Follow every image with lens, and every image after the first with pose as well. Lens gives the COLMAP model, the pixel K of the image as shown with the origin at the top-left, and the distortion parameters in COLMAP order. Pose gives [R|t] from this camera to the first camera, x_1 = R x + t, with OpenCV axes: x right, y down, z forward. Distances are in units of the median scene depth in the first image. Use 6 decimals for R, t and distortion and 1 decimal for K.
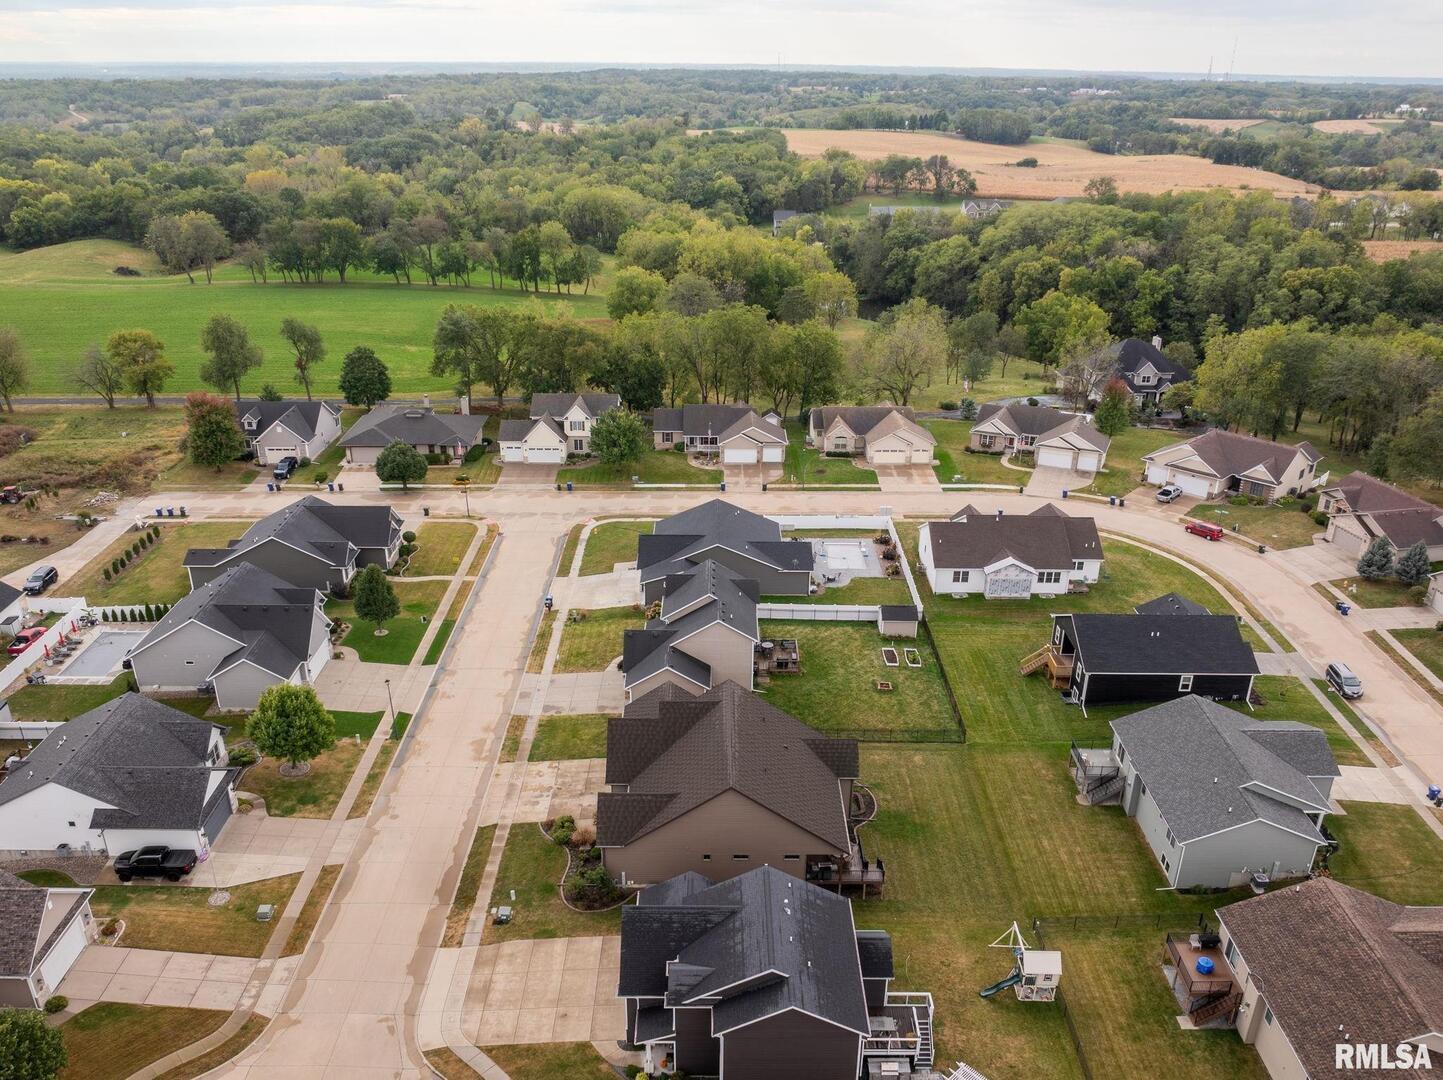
lens RADIAL K [[1155.5, 0, 724.3], [0, 1155.5, 558.3], [0, 0, 1]] dist [-0.052017, -0.009345]
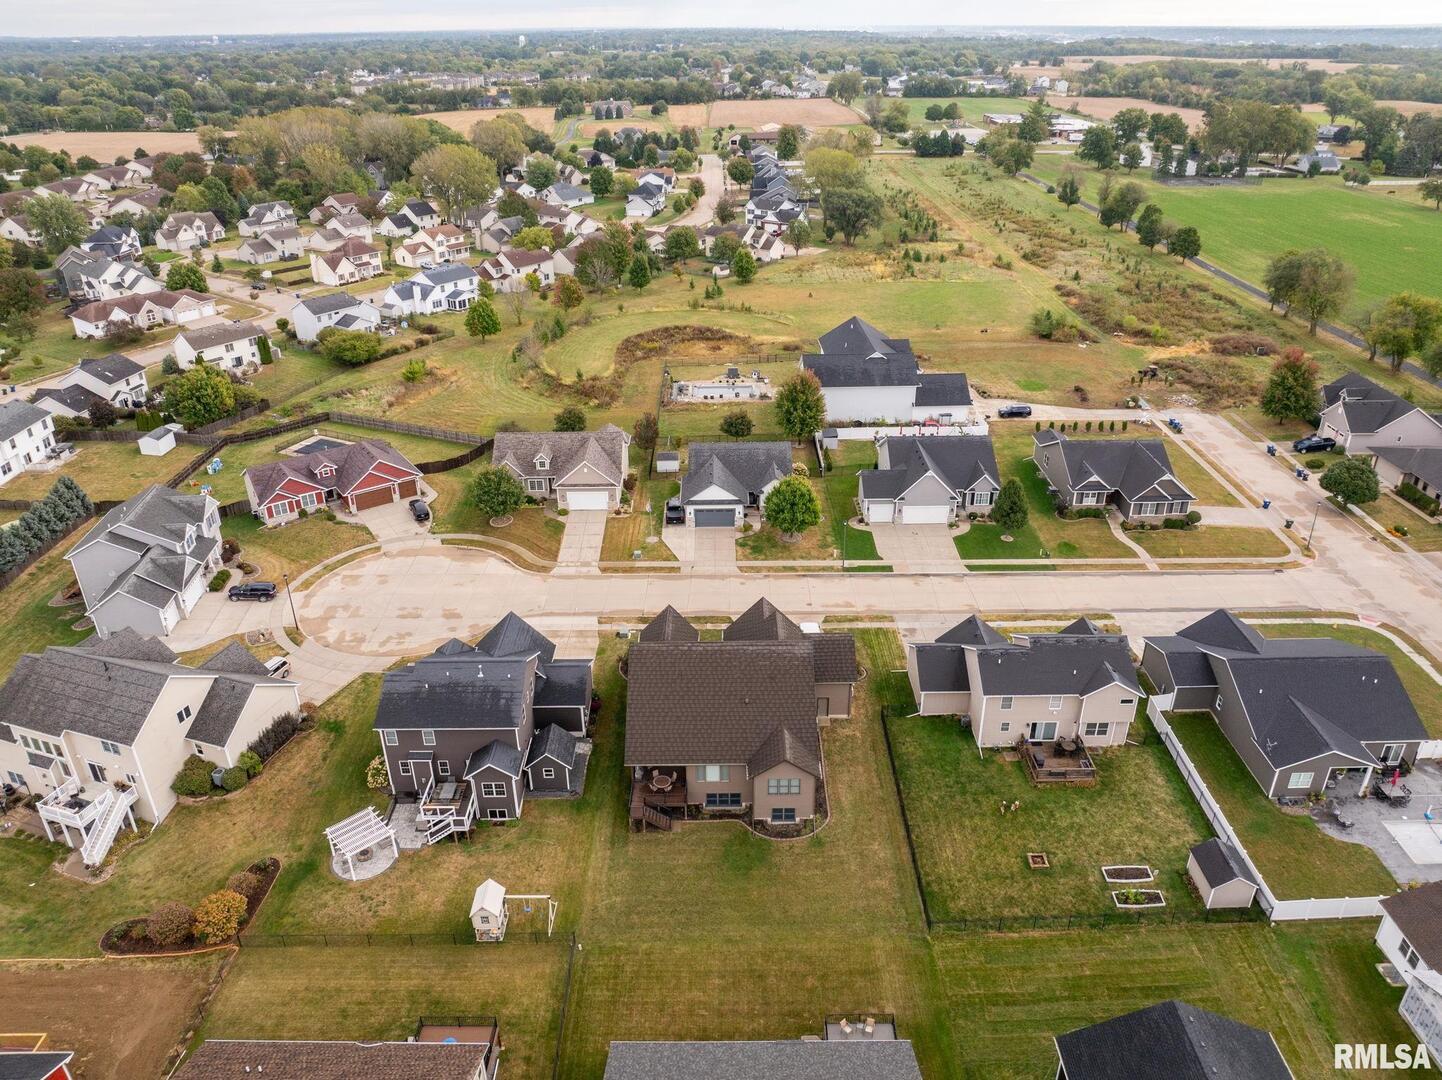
lens RADIAL K [[1015.8, 0, 726.1], [0, 1015.8, 530.6], [0, 0, 1]] dist [-0.039585, 0.006054]
pose [[0.000932, 0.439853, -0.898069, 0.576752], [-0.388780, 0.827578, 0.404925, -0.231317], [0.921330, 0.348774, 0.171778, 0.556449]]
